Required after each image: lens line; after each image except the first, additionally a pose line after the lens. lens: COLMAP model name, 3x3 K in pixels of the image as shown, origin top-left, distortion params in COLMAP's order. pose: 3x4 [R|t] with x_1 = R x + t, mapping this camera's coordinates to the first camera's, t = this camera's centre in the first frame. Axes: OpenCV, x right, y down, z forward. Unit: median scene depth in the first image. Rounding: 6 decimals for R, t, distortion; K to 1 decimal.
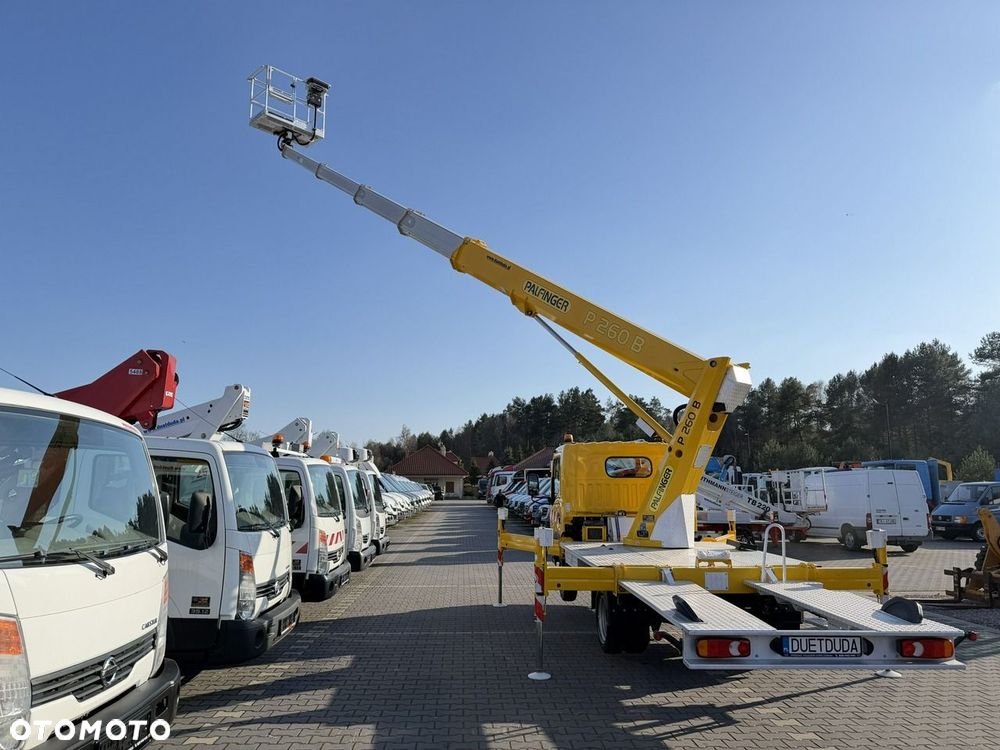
lens RADIAL K [[739.0, 0, 500.0], [0, 739.0, 375.0], [0, 0, 1]] dist [0.103497, -0.149996]
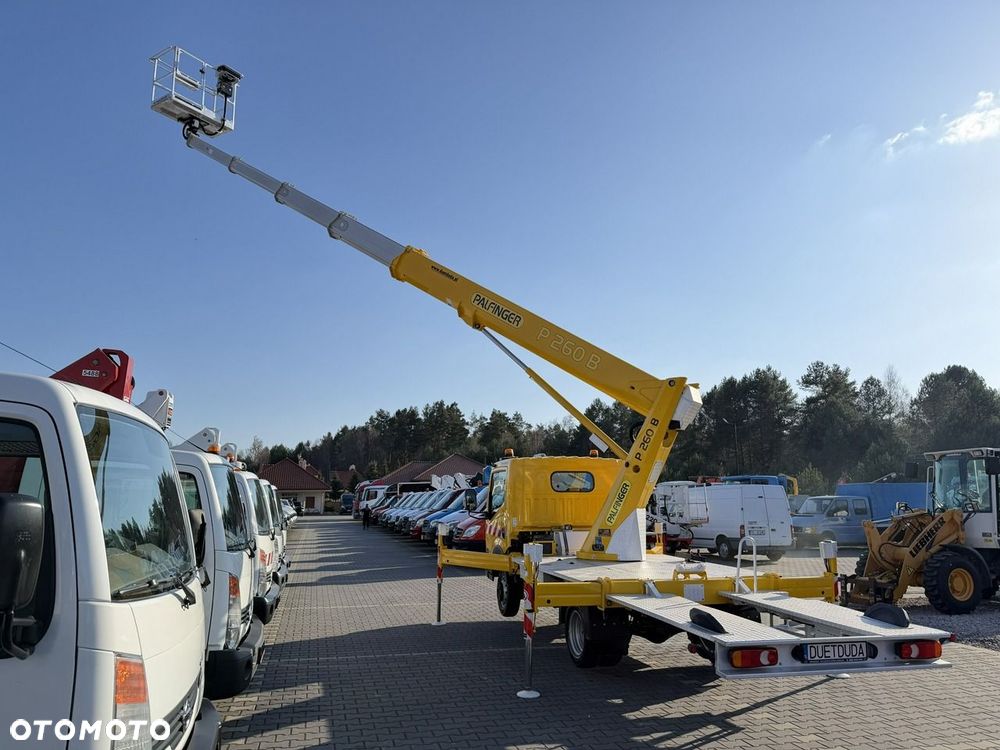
lens RADIAL K [[739.0, 0, 500.0], [0, 739.0, 375.0], [0, 0, 1]] dist [0.103497, -0.149996]
pose [[0.979416, 0.031932, 0.199312, -0.125182], [-0.028302, 0.999378, -0.021034, 0.001771], [-0.199860, 0.014960, 0.979710, 0.020675]]
